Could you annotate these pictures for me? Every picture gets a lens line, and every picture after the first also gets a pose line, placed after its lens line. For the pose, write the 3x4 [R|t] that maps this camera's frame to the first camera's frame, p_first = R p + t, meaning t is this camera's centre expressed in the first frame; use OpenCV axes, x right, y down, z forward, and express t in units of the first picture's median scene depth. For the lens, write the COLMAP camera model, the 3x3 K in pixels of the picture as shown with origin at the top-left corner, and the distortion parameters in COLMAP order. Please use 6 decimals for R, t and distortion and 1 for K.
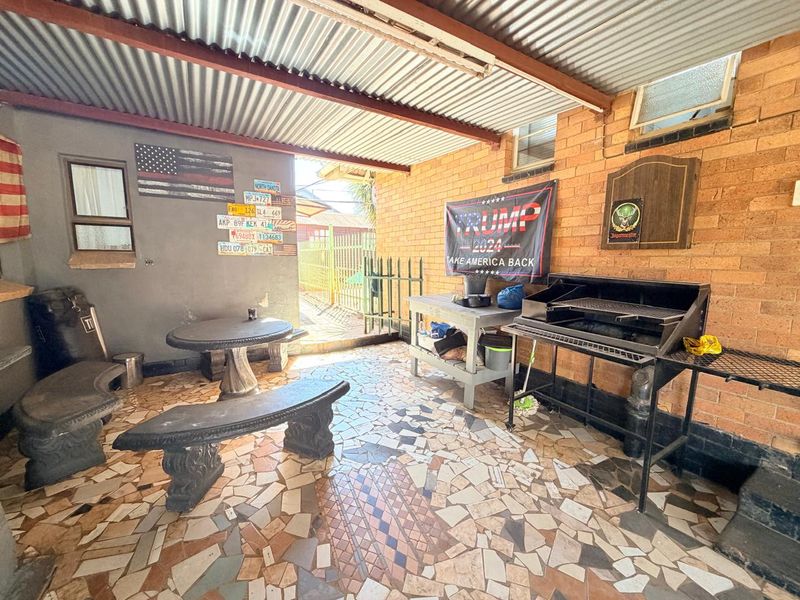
lens RADIAL K [[318.2, 0, 400.4], [0, 318.2, 300.9], [0, 0, 1]] dist [0.000775, 0.000655]
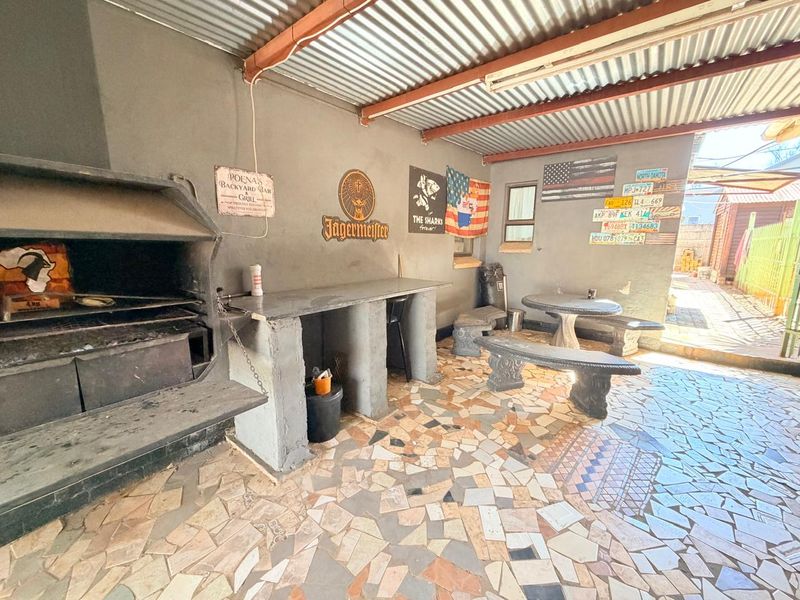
lens RADIAL K [[318.2, 0, 397.9], [0, 318.2, 300.3], [0, 0, 1]] dist [0.000775, 0.000655]
pose [[0.343937, 0.158332, -0.925548, 0.383088], [-0.137180, 0.983578, 0.117282, 0.024777], [0.928918, 0.086629, 0.360009, -0.083521]]
